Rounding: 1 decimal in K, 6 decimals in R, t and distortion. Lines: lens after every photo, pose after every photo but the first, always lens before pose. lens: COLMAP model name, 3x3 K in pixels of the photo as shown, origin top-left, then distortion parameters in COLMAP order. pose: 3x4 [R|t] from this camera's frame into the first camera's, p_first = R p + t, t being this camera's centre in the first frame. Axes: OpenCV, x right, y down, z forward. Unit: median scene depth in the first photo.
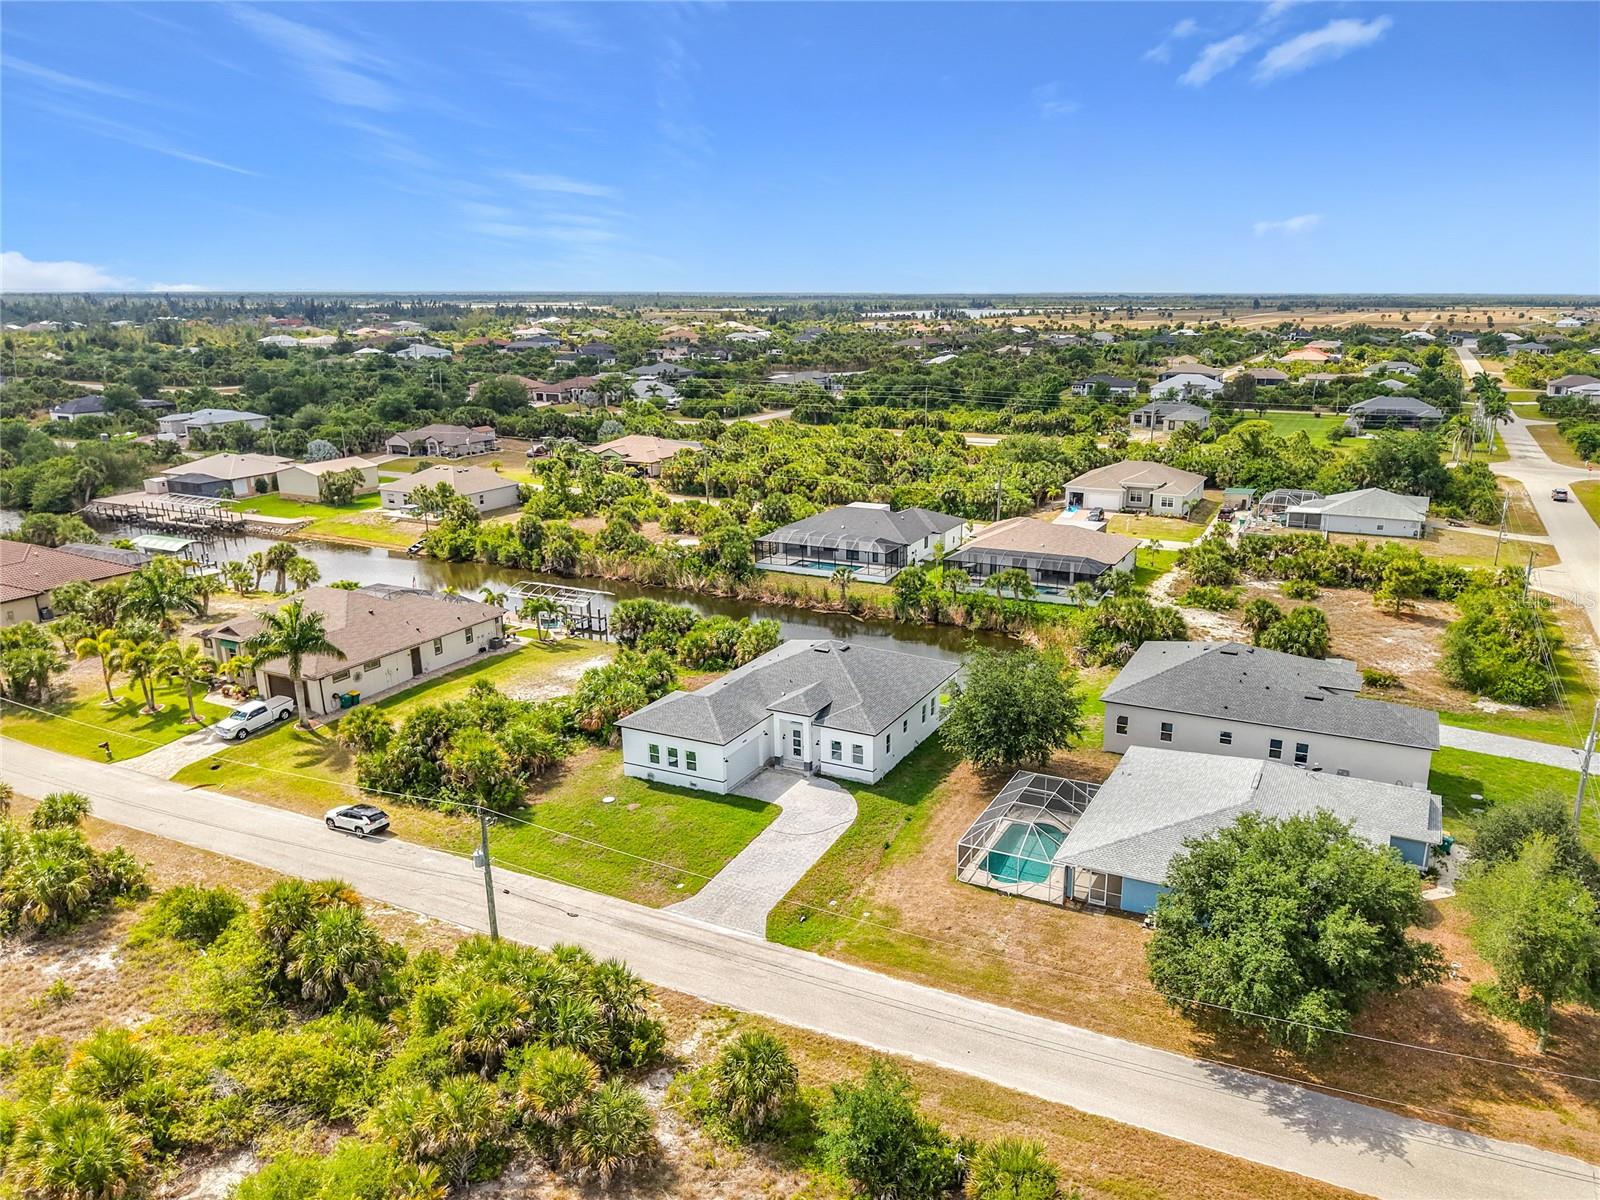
lens RADIAL K [[1139.8, 0, 884.2], [0, 1139.8, 624.7], [0, 0, 1]] dist [0.036615, -0.039862]
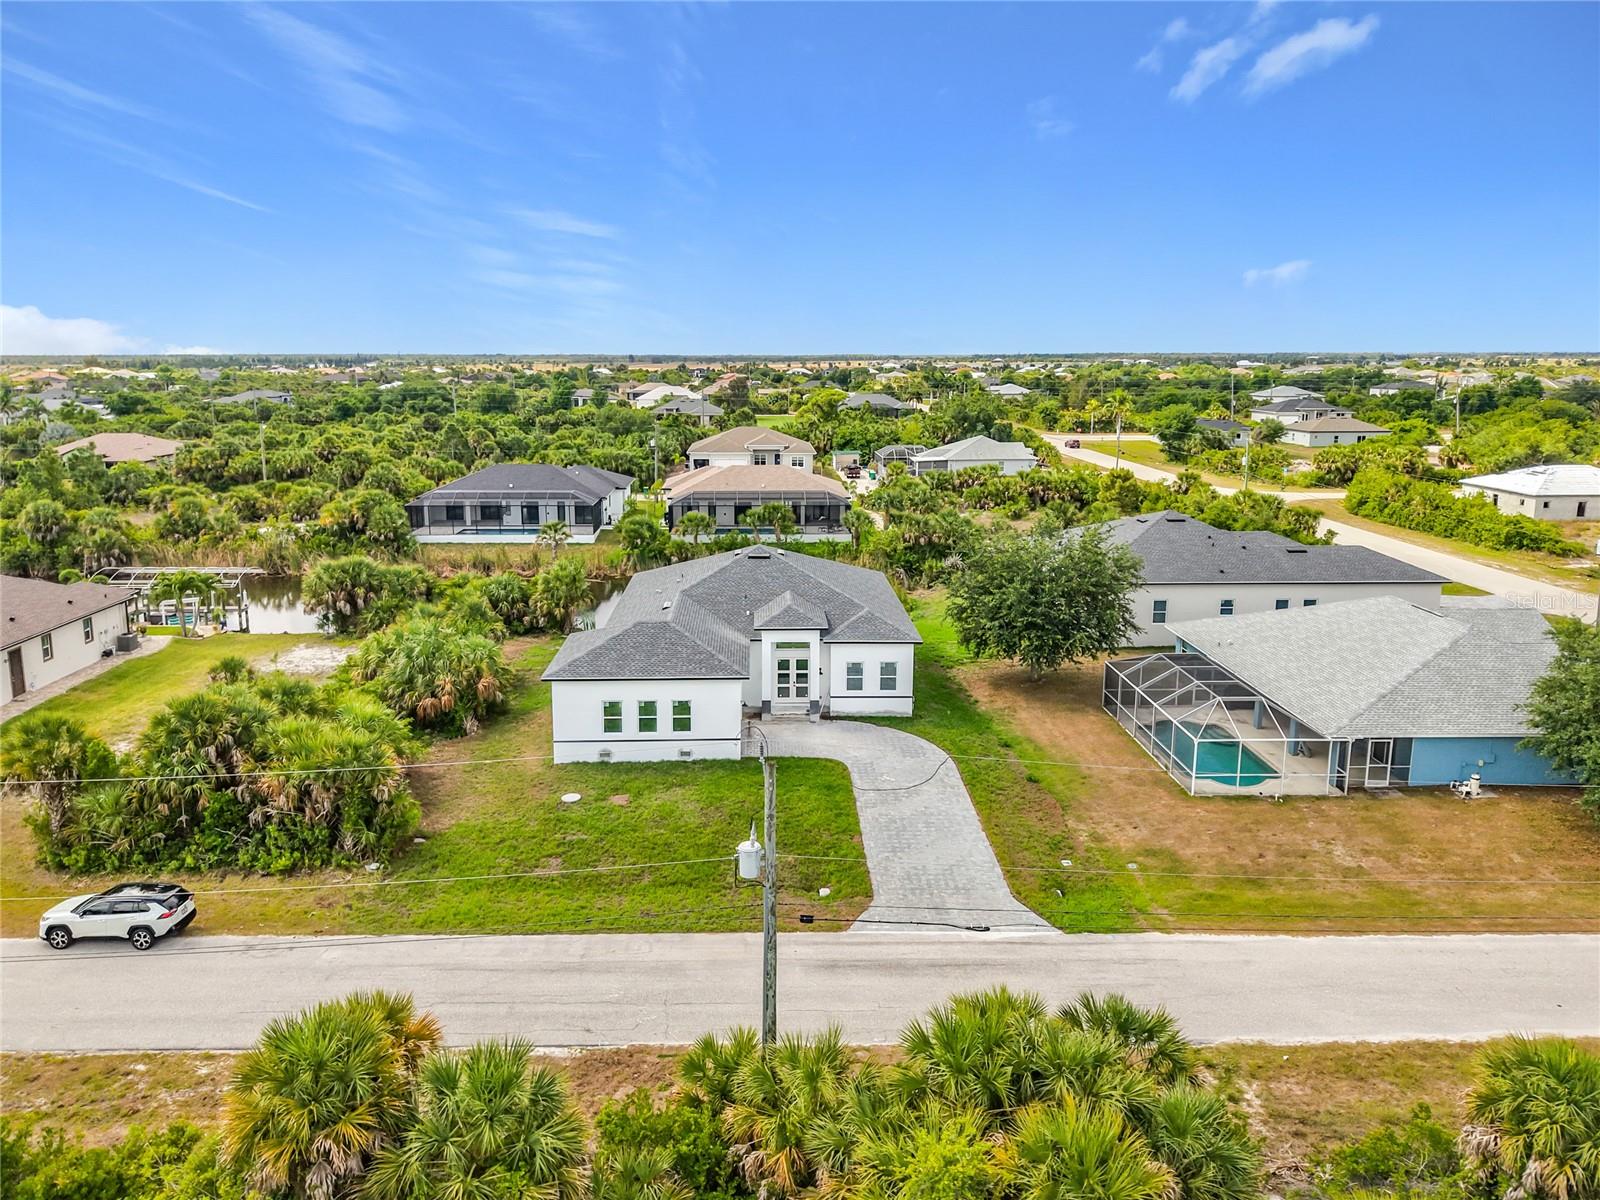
lens RADIAL K [[1099.4, 0, 773.2], [0, 1099.4, 497.0], [0, 0, 1]] dist [0.003307, -0.002073]
pose [[0.900344, -0.058451, 0.431236, -0.371170], [0.124612, 0.984072, -0.126783, 0.080208], [-0.416957, 0.167885, 0.893287, 0.391758]]
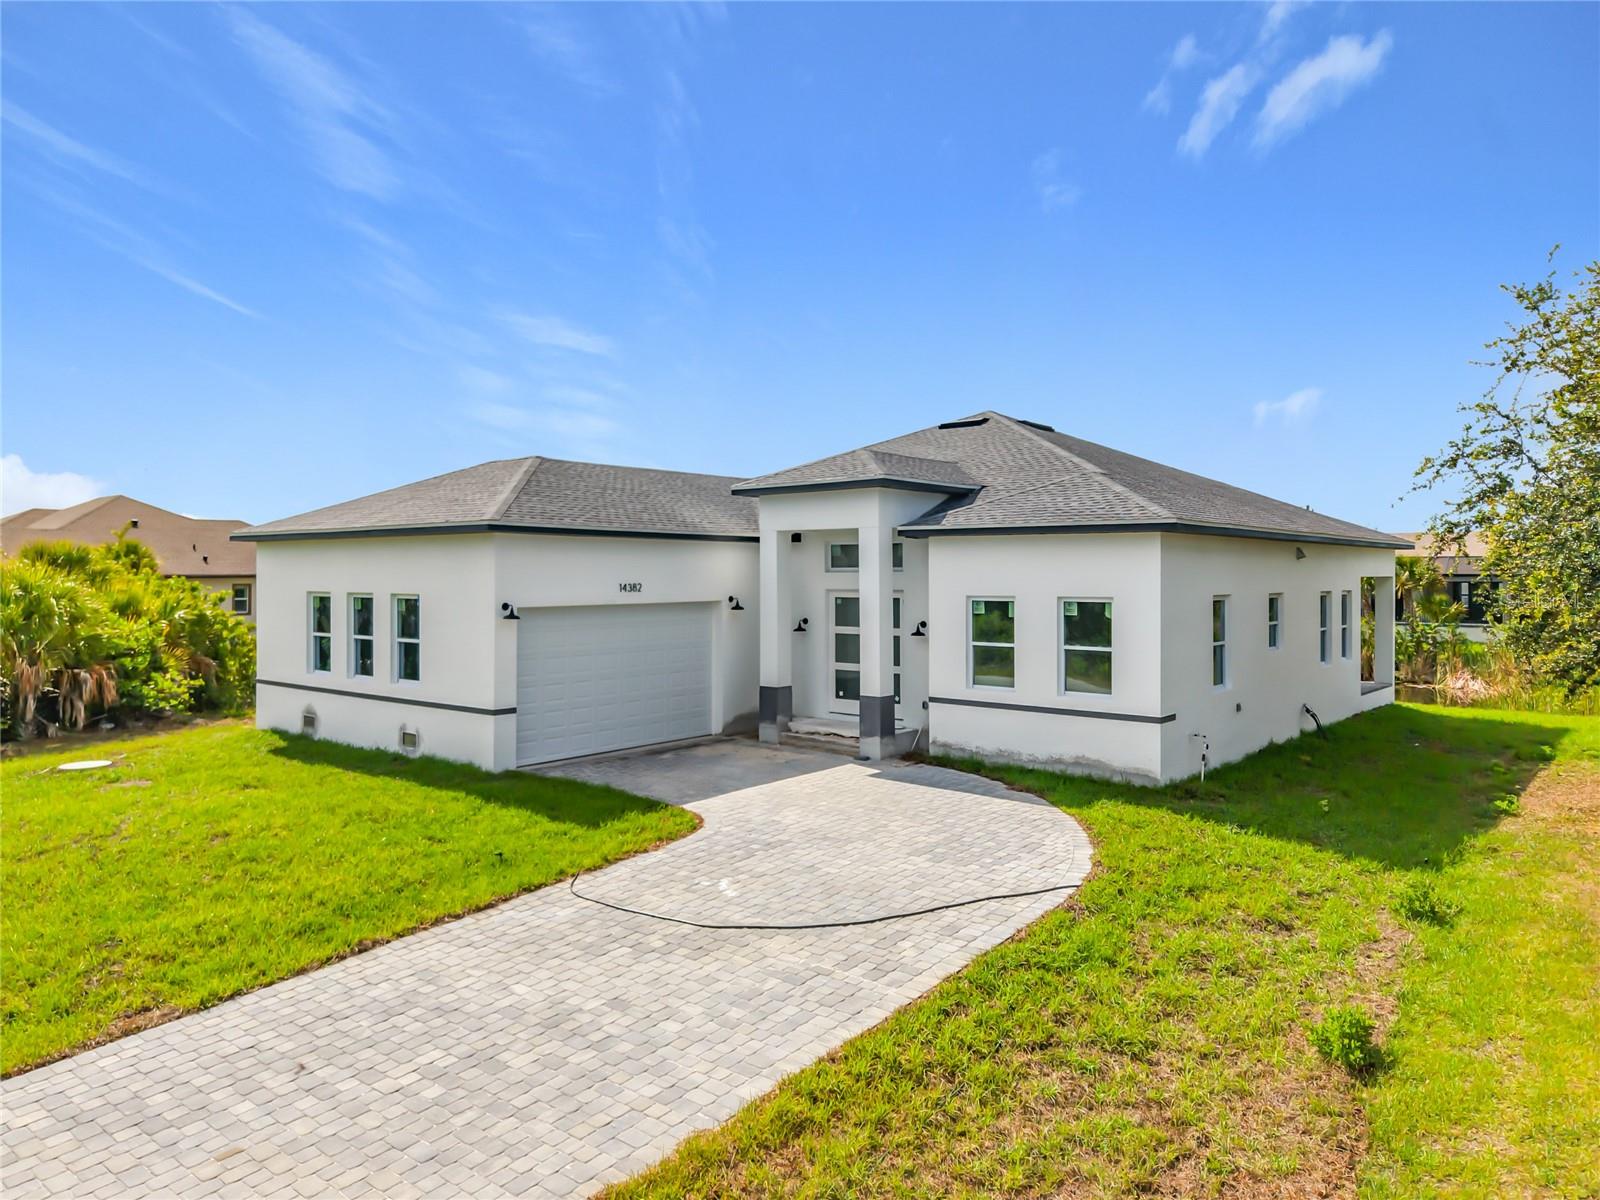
lens RADIAL K [[1098.8, 0, 801.8], [0, 1098.8, 558.1], [0, 0, 1]] dist [0.003878, 0.000098]
pose [[0.966948, -0.004468, -0.254935, -0.021721], [-0.071666, 0.954776, -0.288558, 0.161299], [0.244696, 0.297291, 0.922899, 0.766162]]
